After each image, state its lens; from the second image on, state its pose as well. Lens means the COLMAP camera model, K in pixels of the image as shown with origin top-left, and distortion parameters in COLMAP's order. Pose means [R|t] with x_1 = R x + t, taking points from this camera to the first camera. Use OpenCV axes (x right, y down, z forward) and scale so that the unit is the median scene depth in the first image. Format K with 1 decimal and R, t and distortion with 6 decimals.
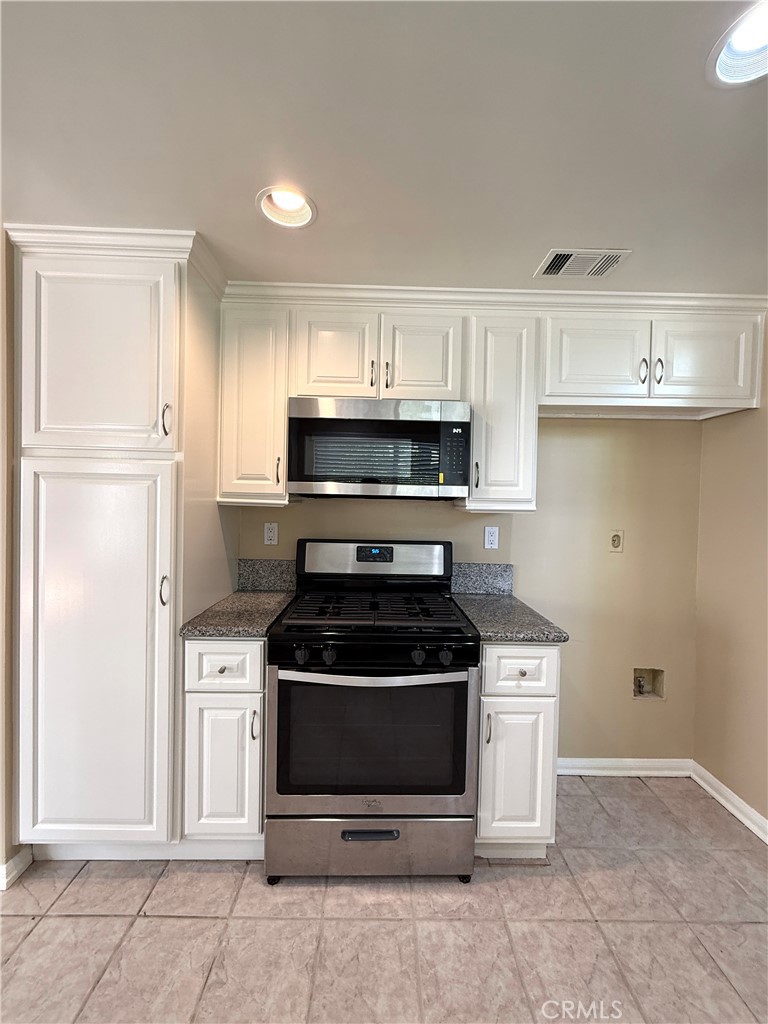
lens RADIAL K [[411.5, 0, 386.9], [0, 411.5, 514.4], [0, 0, 1]] dist [0.001914, 0.001561]
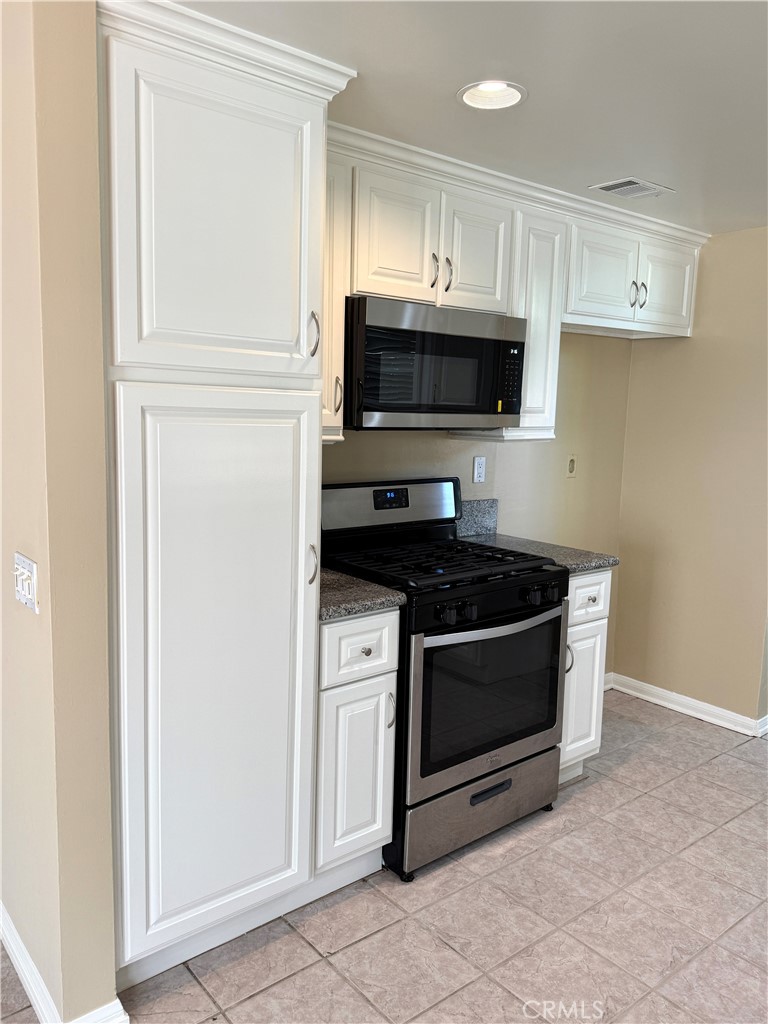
lens RADIAL K [[767.3, 0, 367.7], [0, 767.3, 513.4], [0, 0, 1]] dist [0.064091, -0.031050]
pose [[0.791373, -0.087643, 0.605019, -1.258829], [0.010707, 0.991505, 0.129624, -0.086252], [-0.611240, -0.096103, 0.785589, -0.157549]]
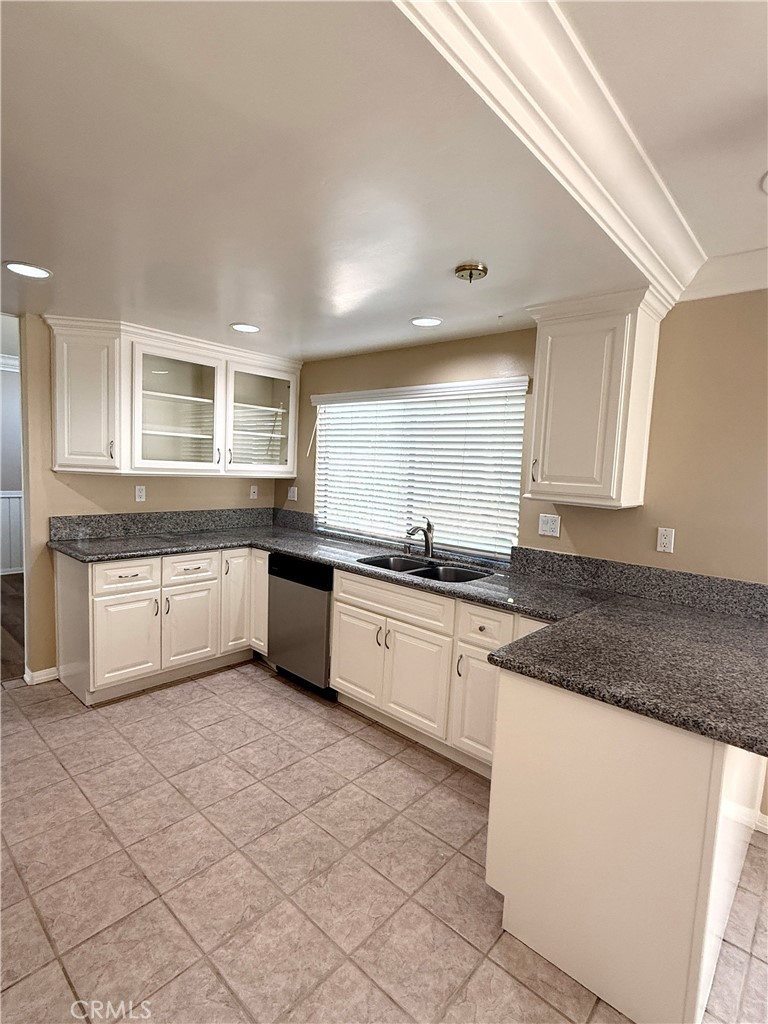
lens RADIAL K [[509.8, 0, 384.9], [0, 509.8, 512.7], [0, 0, 1]] dist [0.000371, -0.001168]
pose [[-0.732239, -0.123111, 0.669828, -1.376294], [-0.047883, 0.990398, 0.129686, -0.140193], [-0.679362, 0.062888, -0.731103, 0.948165]]
